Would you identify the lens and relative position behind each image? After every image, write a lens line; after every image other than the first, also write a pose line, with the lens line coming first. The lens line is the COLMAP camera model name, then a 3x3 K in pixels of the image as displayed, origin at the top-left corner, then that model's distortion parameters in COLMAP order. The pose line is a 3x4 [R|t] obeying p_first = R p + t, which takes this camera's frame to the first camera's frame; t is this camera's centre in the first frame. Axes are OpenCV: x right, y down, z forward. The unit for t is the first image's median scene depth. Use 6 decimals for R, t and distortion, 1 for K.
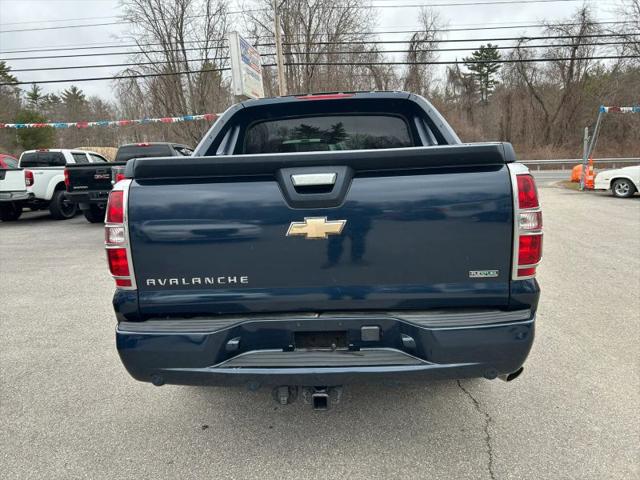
lens RADIAL K [[497.9, 0, 315.2], [0, 497.9, 236.3], [0, 0, 1]] dist [0.043039, -0.037707]
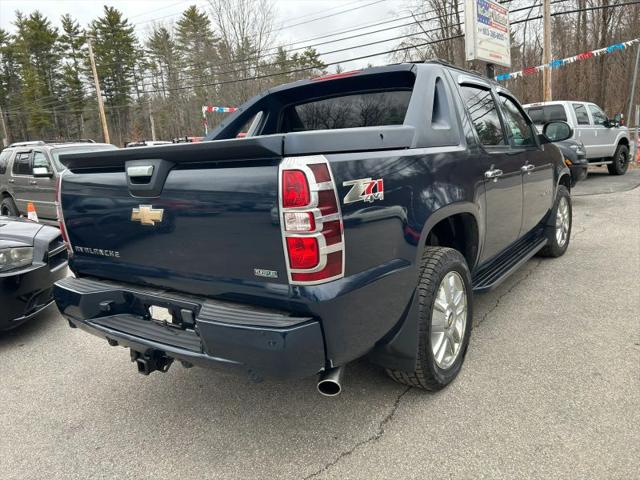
lens RADIAL K [[497.9, 0, 316.0], [0, 497.9, 239.3], [0, 0, 1]] dist [0.043039, -0.037707]
pose [[0.846477, 0.085465, -0.525521, 0.875041], [-0.049595, 0.995398, 0.081996, -0.069292], [0.530111, -0.043345, 0.846820, 0.241909]]
